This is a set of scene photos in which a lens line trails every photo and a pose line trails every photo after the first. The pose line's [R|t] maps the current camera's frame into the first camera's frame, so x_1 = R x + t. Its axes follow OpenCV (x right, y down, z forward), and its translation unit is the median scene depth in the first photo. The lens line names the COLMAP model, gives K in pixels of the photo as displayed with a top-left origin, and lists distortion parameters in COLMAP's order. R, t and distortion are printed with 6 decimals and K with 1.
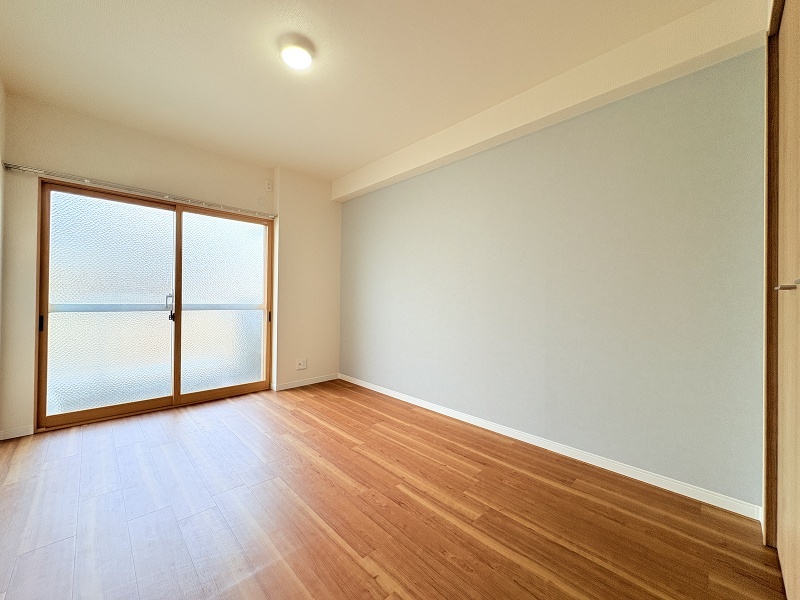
lens RADIAL K [[318.5, 0, 397.9], [0, 318.5, 296.6], [0, 0, 1]] dist [0.001035, 0.000165]
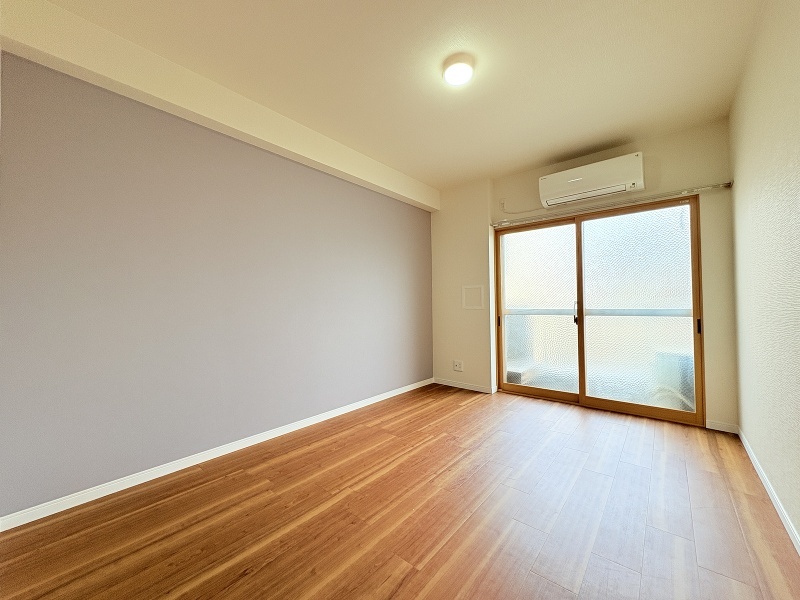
lens RADIAL K [[318.5, 0, 398.0], [0, 318.5, 299.3], [0, 0, 1]] dist [0.001035, 0.000165]
pose [[0.091203, -0.032814, -0.995292, 0.316568], [0.024856, 0.999221, -0.030666, 0.008251], [0.995522, -0.021942, 0.091948, 0.296474]]
